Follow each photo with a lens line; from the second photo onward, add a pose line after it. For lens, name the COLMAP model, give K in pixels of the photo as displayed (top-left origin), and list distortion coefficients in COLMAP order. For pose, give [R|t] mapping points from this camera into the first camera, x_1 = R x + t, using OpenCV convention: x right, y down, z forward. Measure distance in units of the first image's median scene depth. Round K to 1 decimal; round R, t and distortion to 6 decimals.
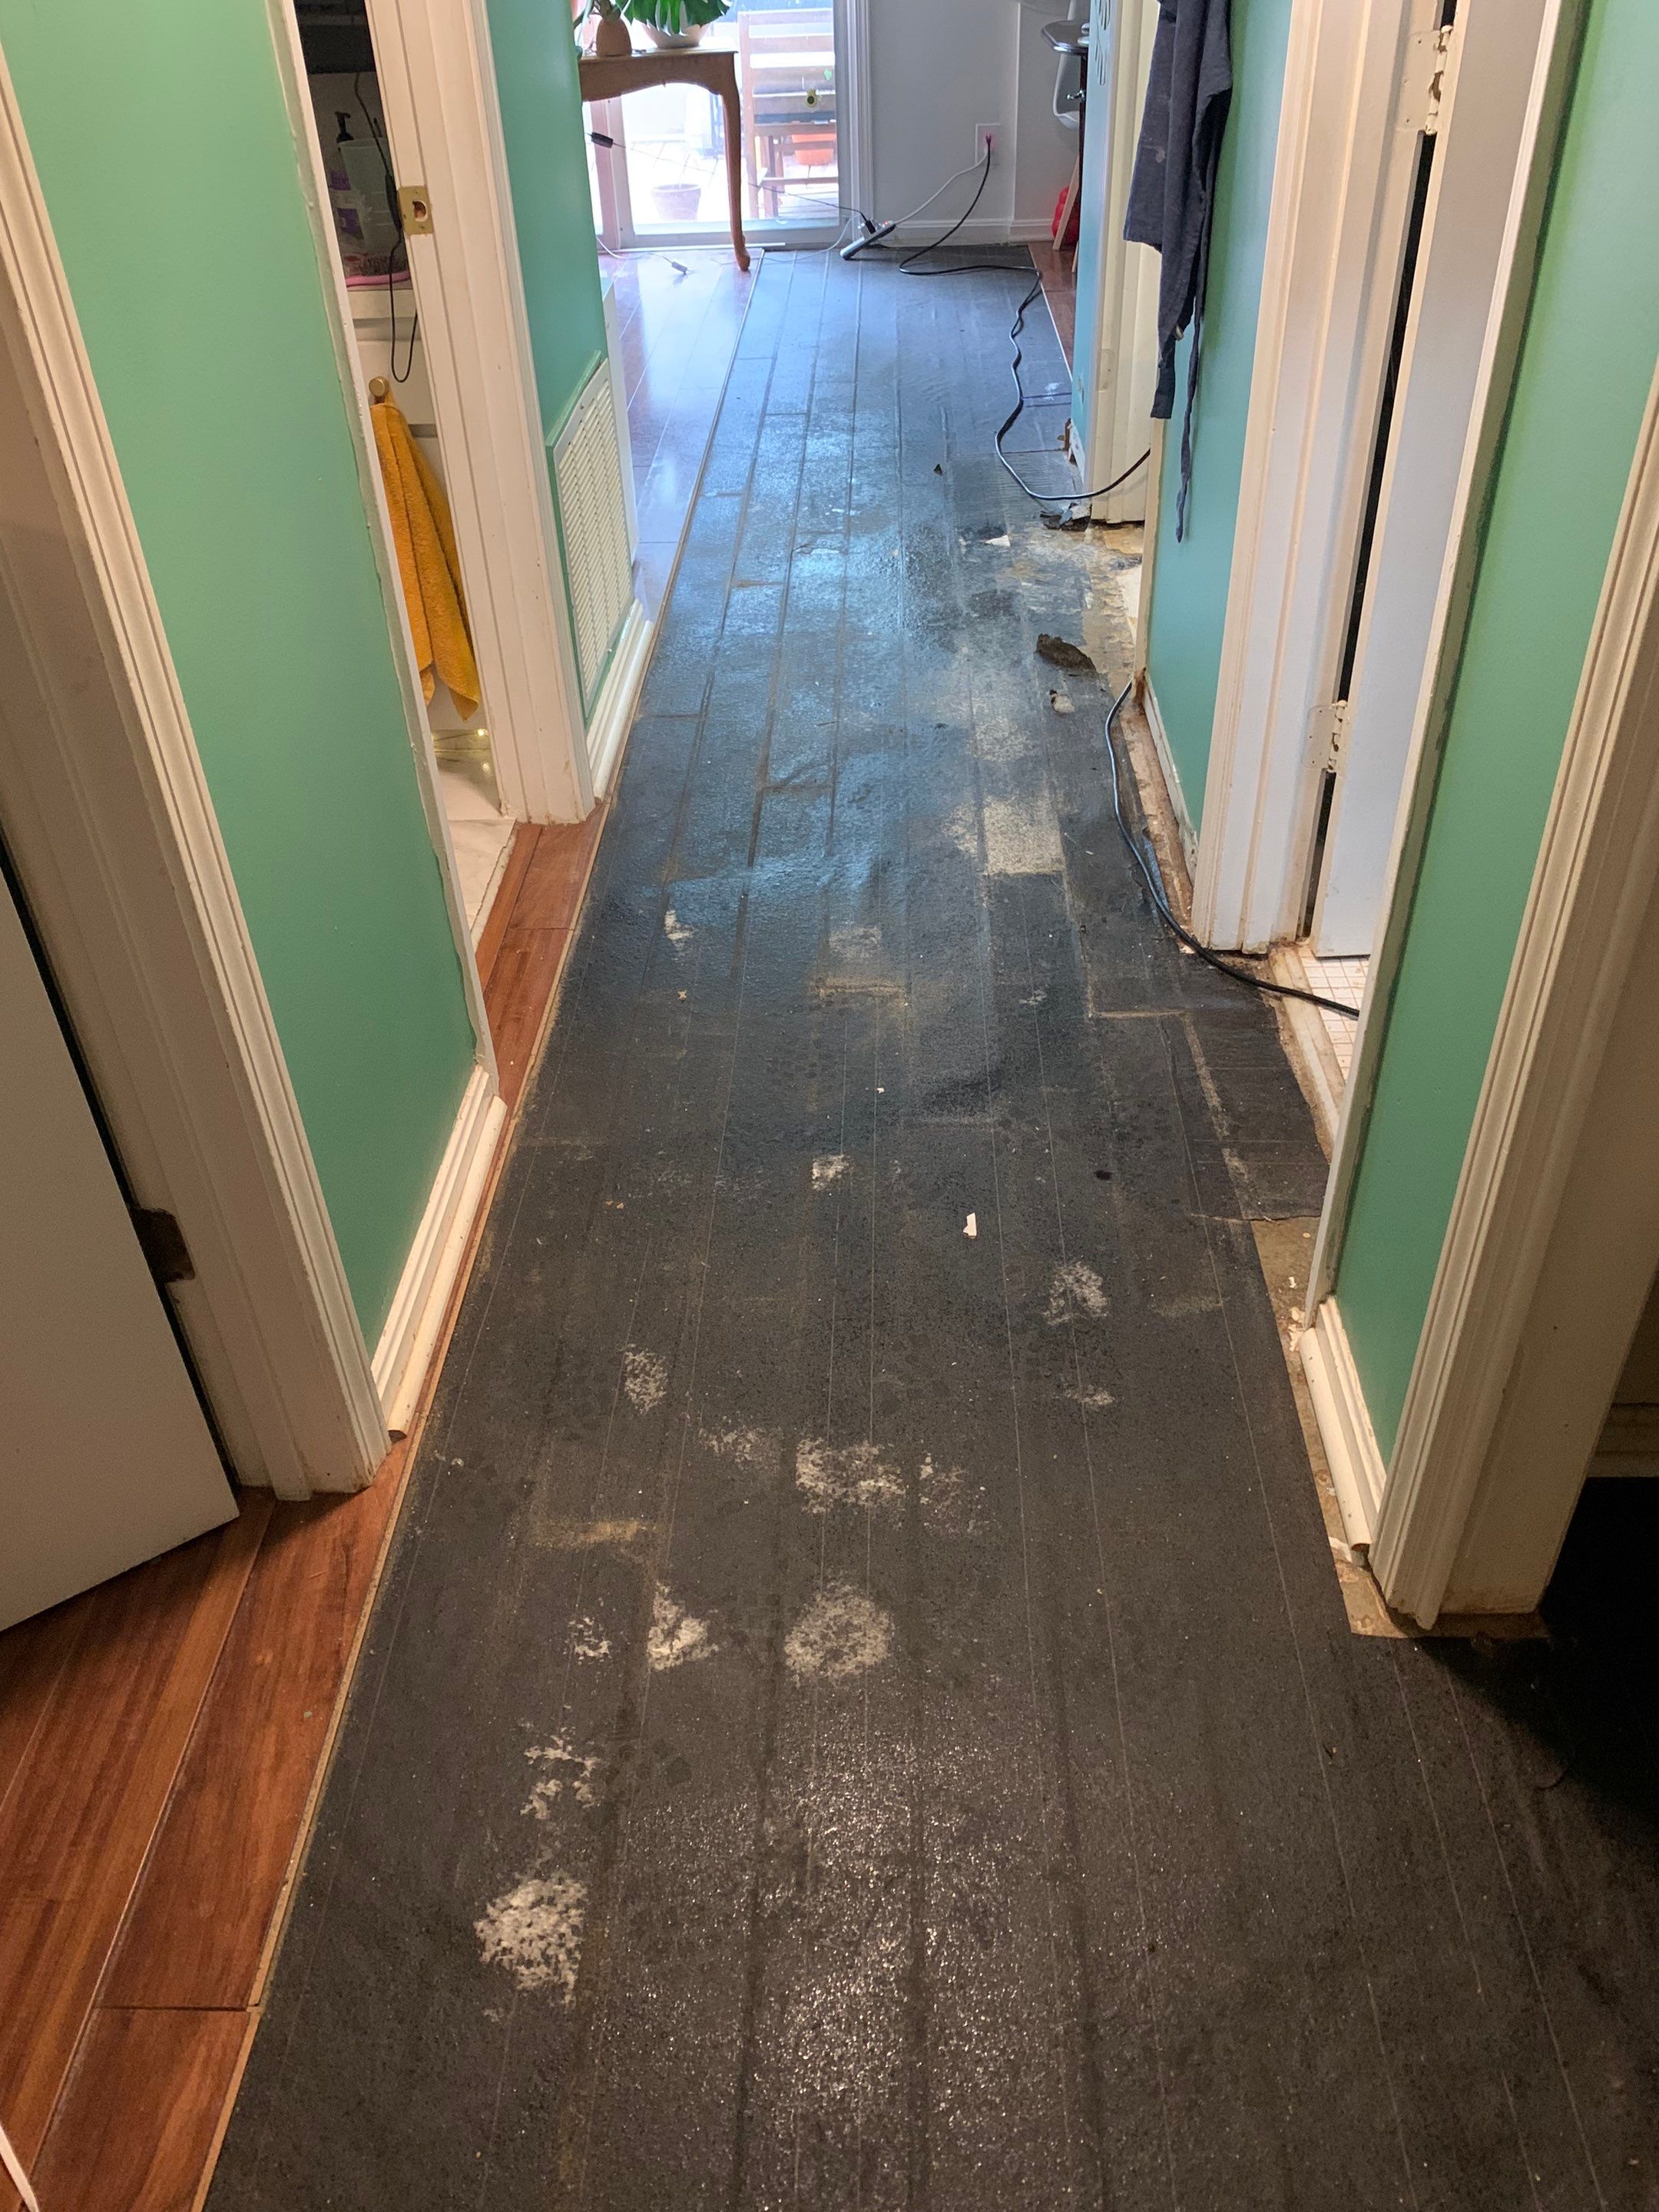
lens RADIAL K [[1674.0, 0, 829.5], [0, 1674.0, 1106.0], [0, 0, 1]] dist [0.133231, -0.063369]
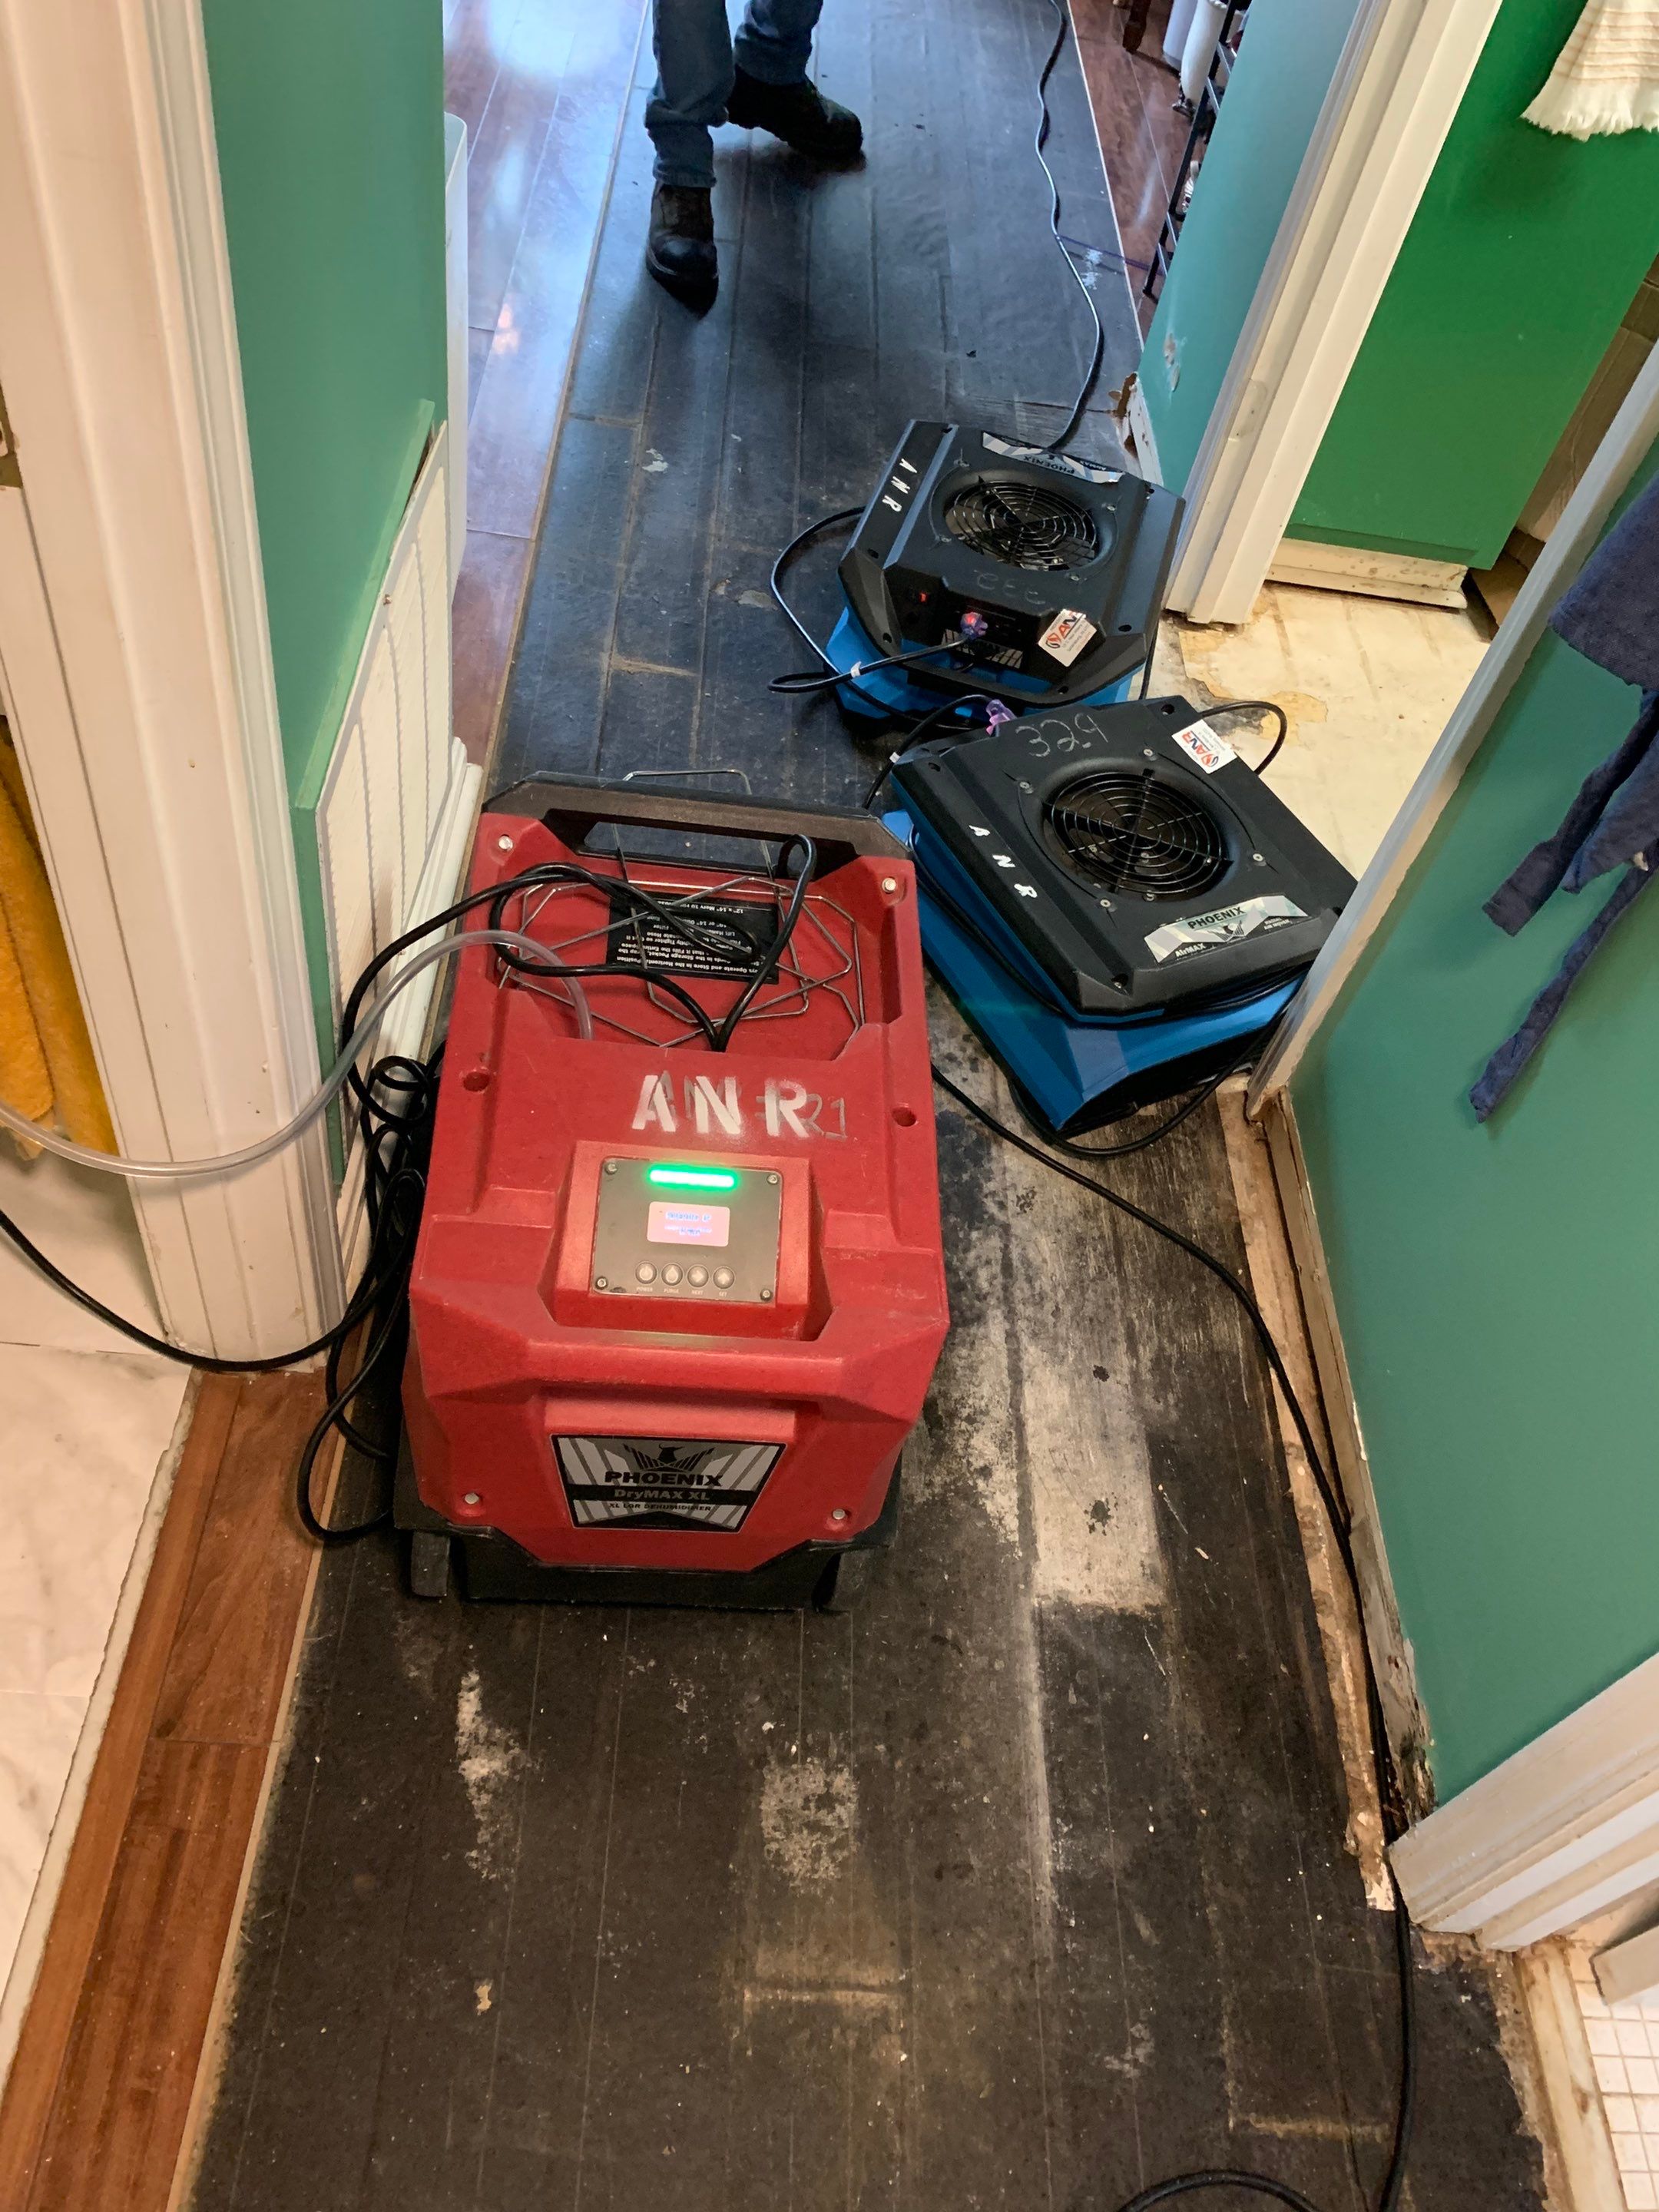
lens RADIAL K [[1645.8, 0, 829.5], [0, 1645.8, 1106.0], [0, 0, 1]] dist [0.006666, 0.001269]
pose [[0.981046, 0.104270, 0.163330, -0.085958], [-0.142512, 0.959363, 0.243541, -0.431793], [-0.131299, -0.262202, 0.956039, 0.519439]]
